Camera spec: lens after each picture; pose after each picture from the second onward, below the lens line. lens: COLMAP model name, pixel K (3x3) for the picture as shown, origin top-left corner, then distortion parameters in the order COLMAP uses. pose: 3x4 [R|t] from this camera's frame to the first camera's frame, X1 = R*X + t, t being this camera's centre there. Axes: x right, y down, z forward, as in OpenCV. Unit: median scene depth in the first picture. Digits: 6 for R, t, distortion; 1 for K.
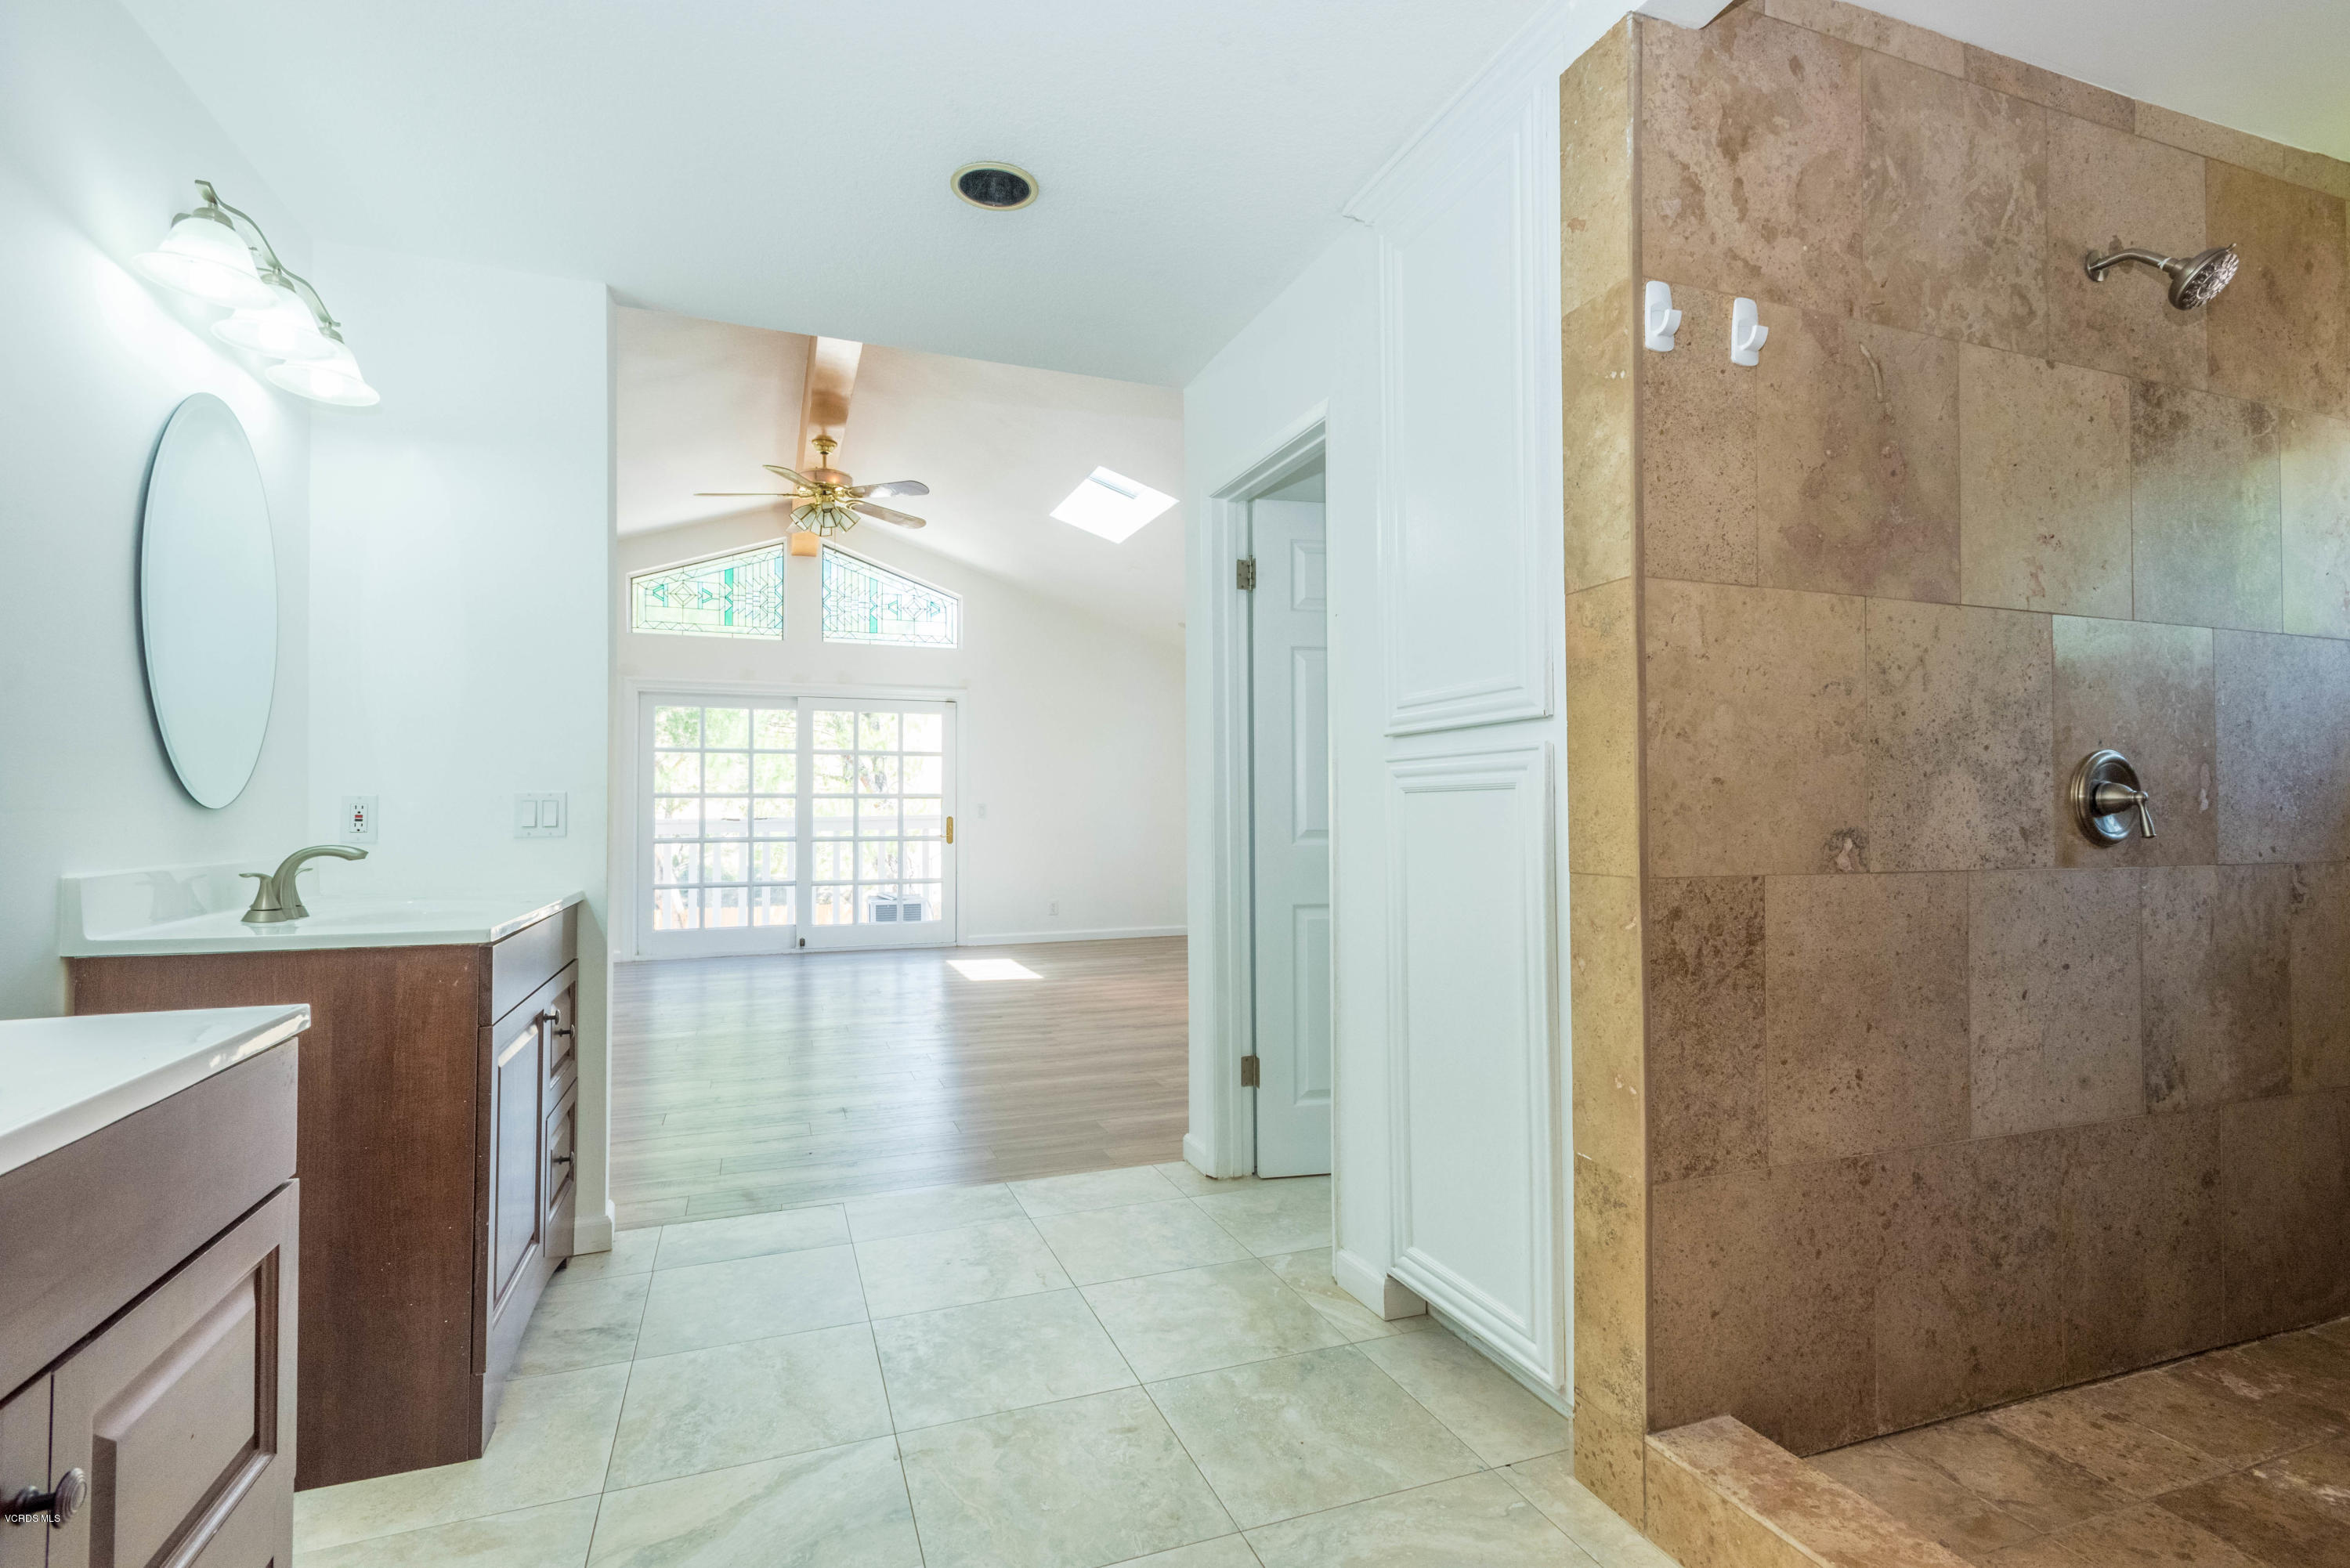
lens RADIAL K [[1103.7, 0, 1166.3], [0, 1103.7, 791.4], [0, 0, 1]] dist [0.011365, -0.001038]
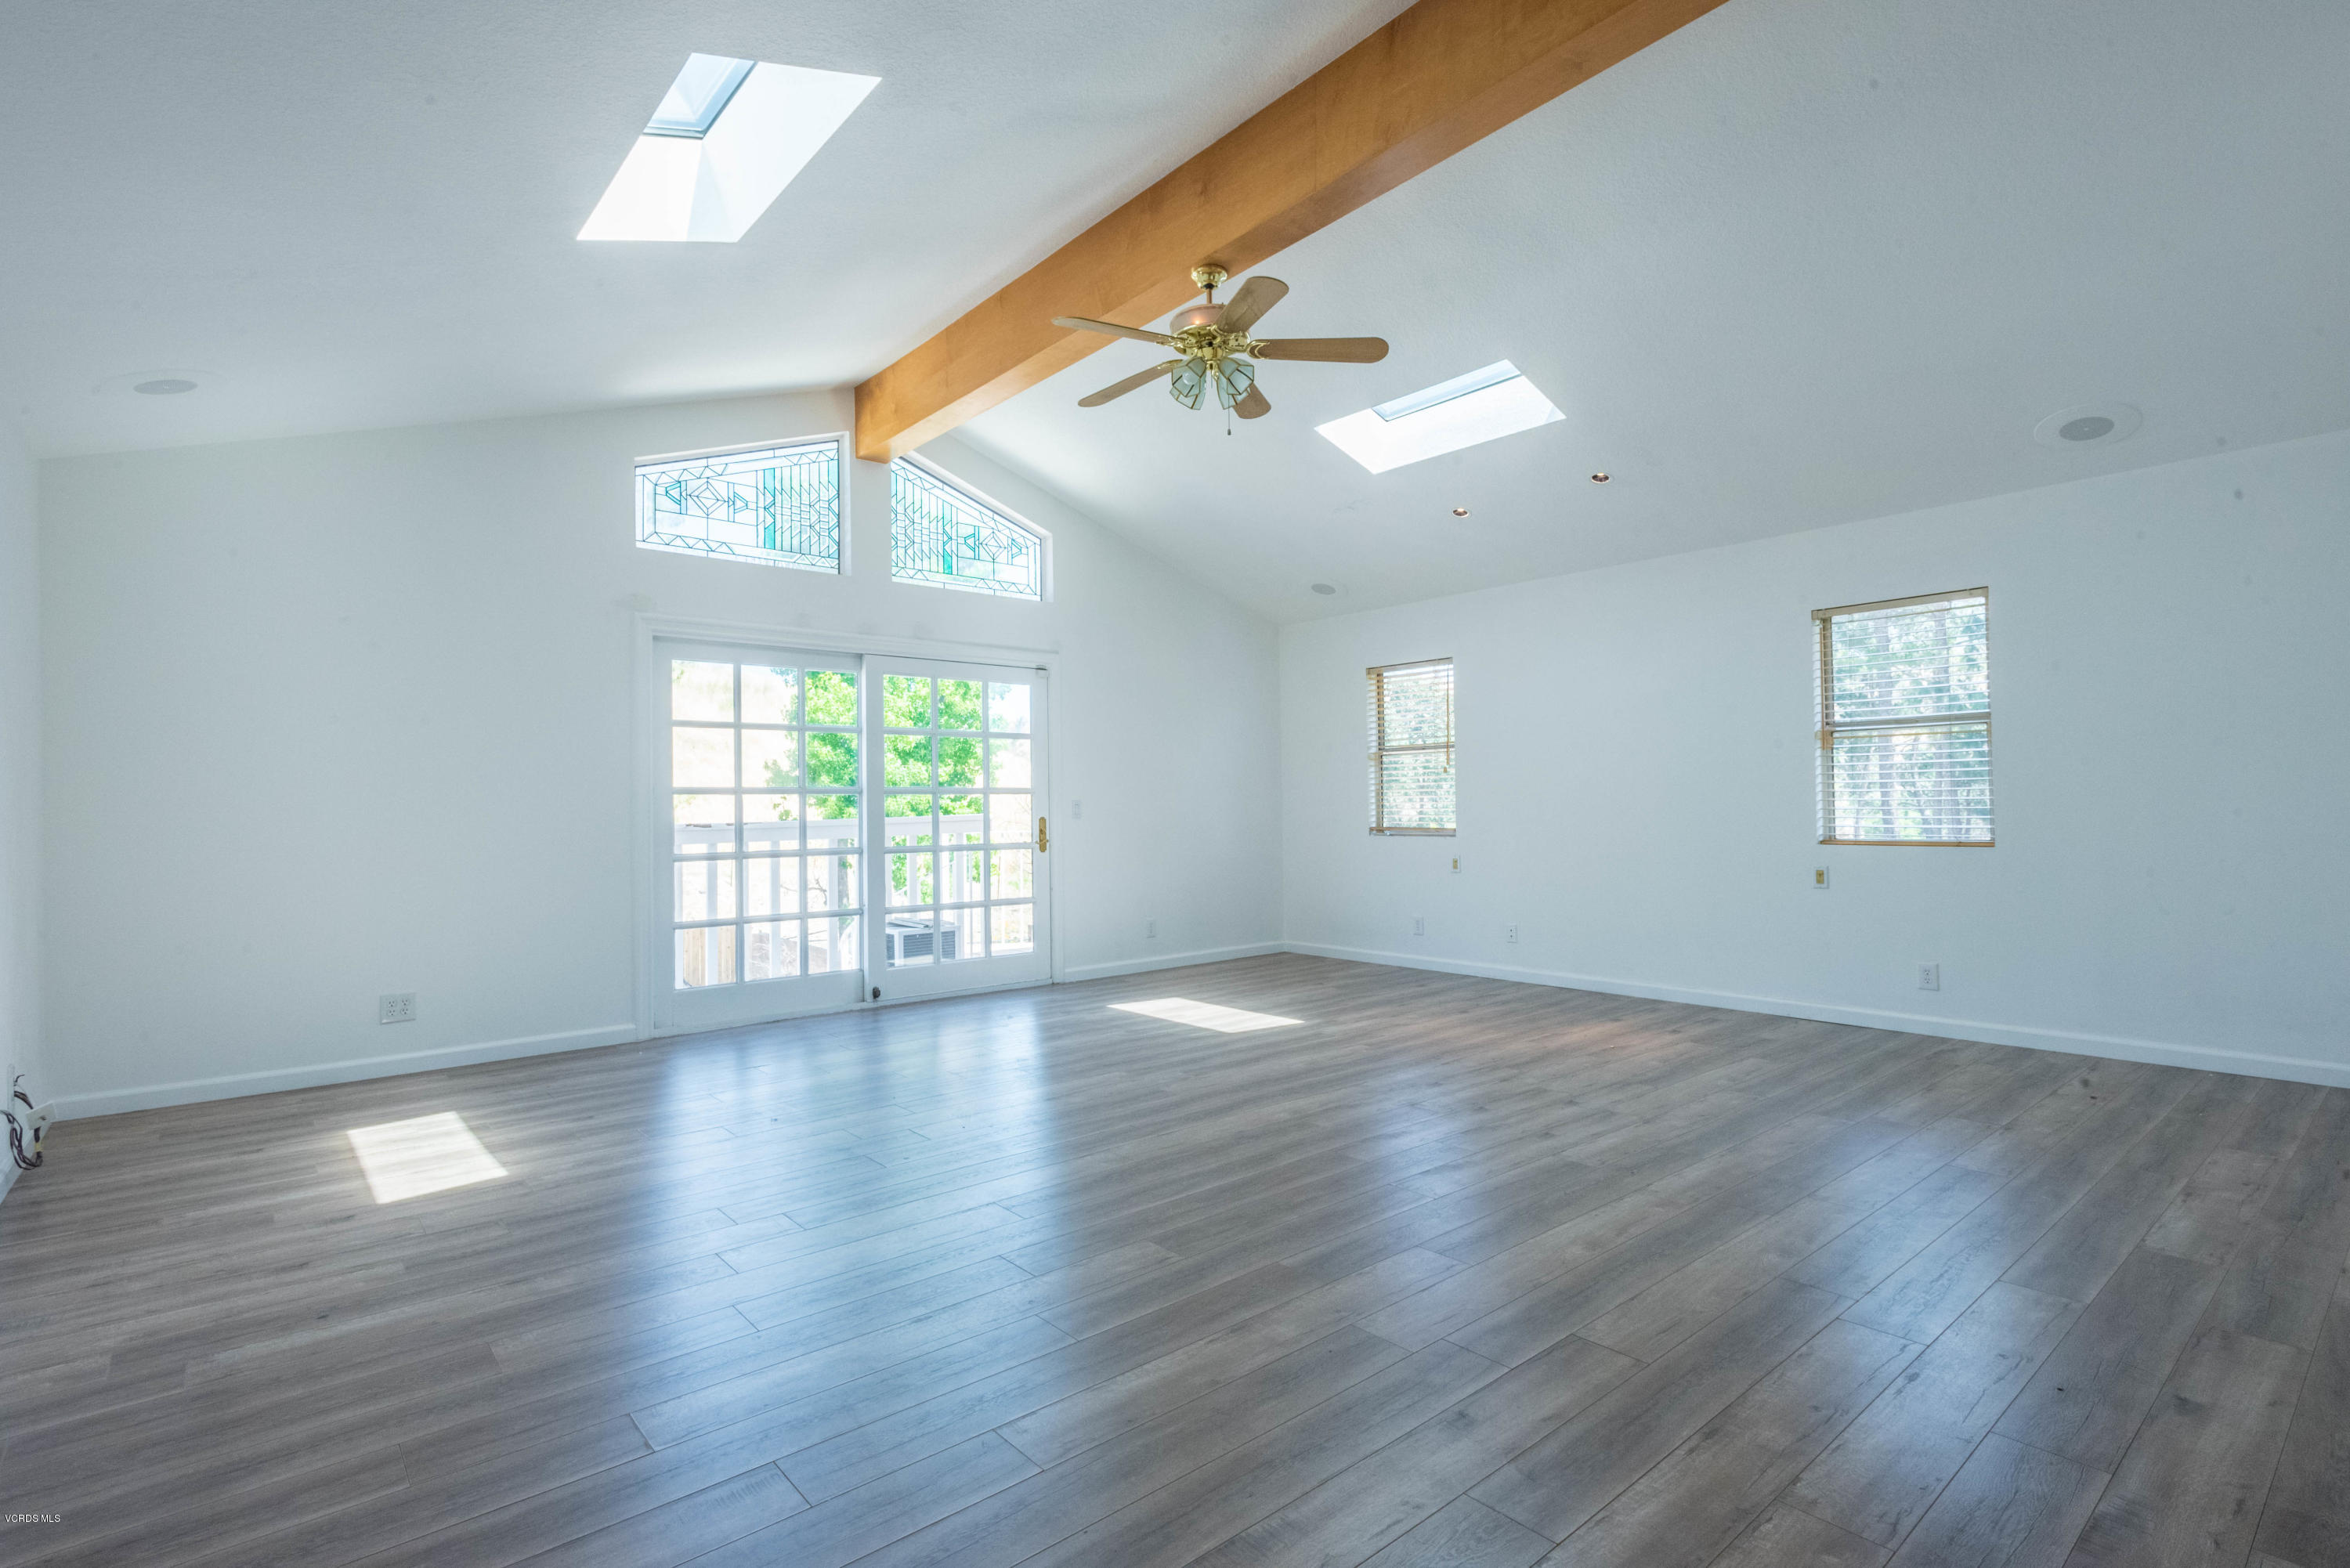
lens RADIAL K [[1103.7, 0, 1172.6], [0, 1103.7, 789.1], [0, 0, 1]] dist [0.011365, -0.001038]
pose [[0.942256, -0.006809, 0.334824, -0.398977], [0.010743, 0.999893, -0.009899, 0.012703], [-0.334721, 0.012924, 0.942229, 0.259108]]
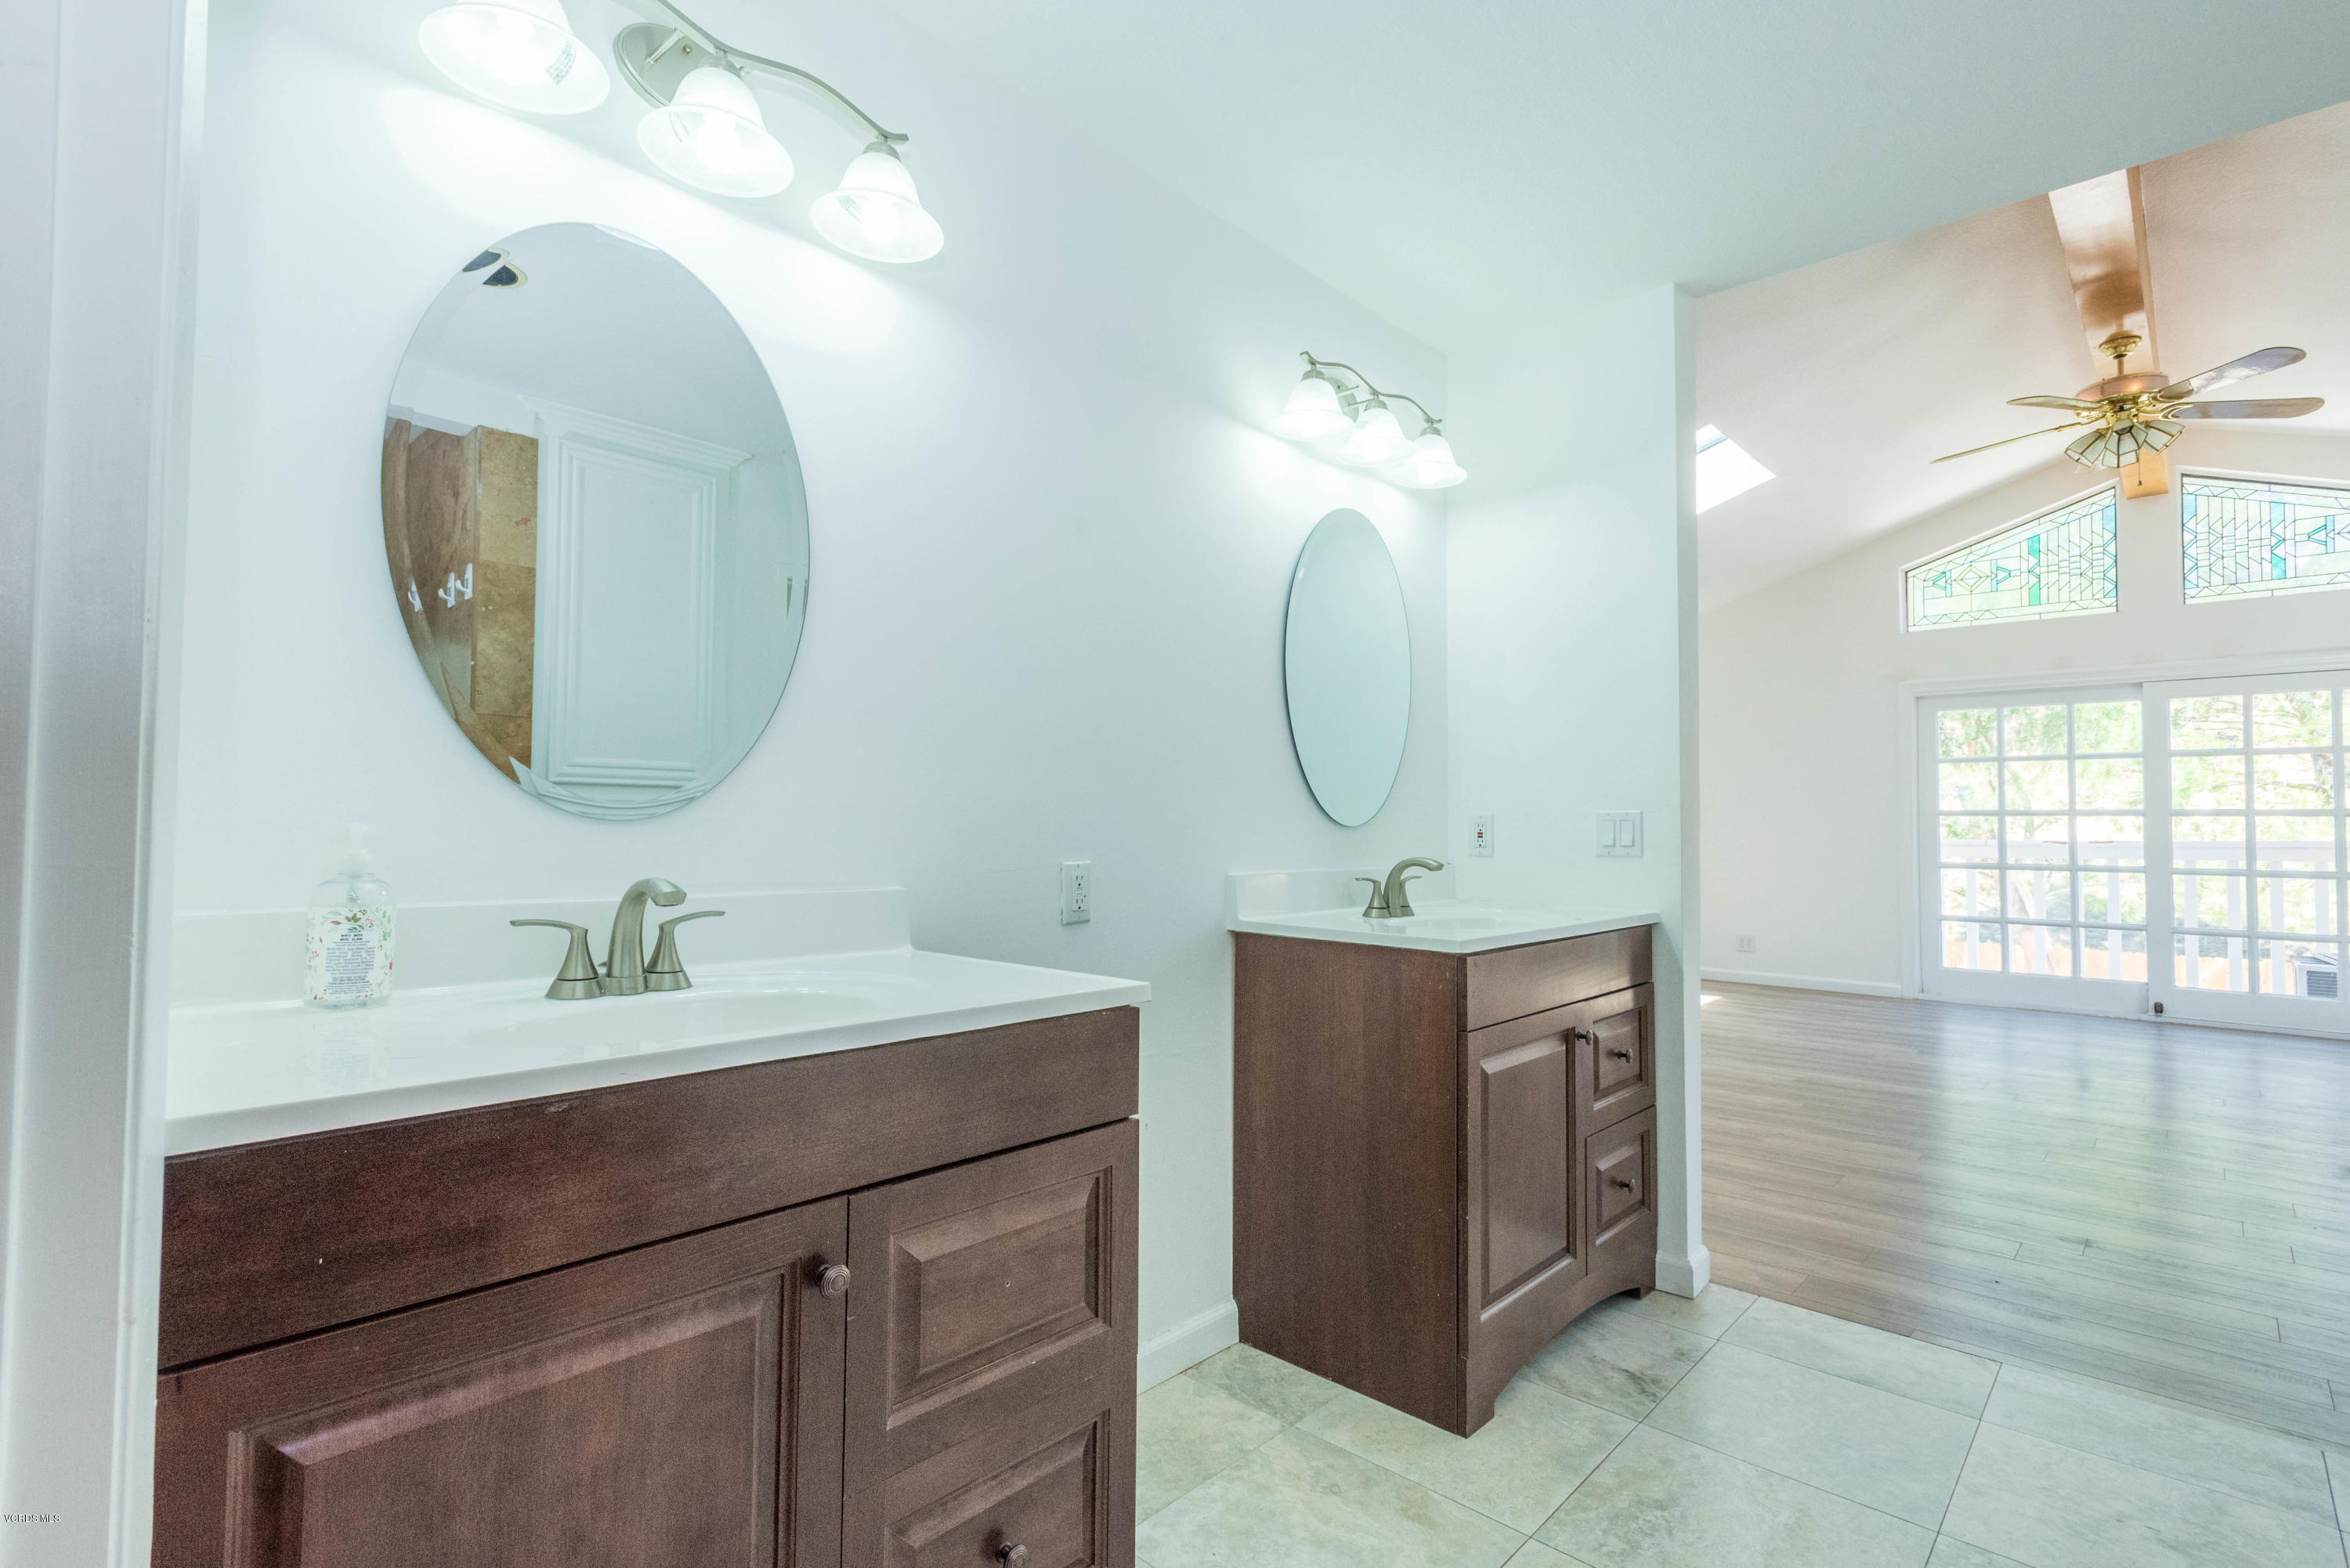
lens RADIAL K [[1103.7, 0, 1179.7], [0, 1103.7, 789.8], [0, 0, 1]] dist [0.011365, -0.001038]
pose [[0.446115, -0.023434, -0.894669, 0.055720], [0.007994, 0.999722, -0.022200, -0.000120], [0.894940, 0.002752, 0.446178, 0.068667]]
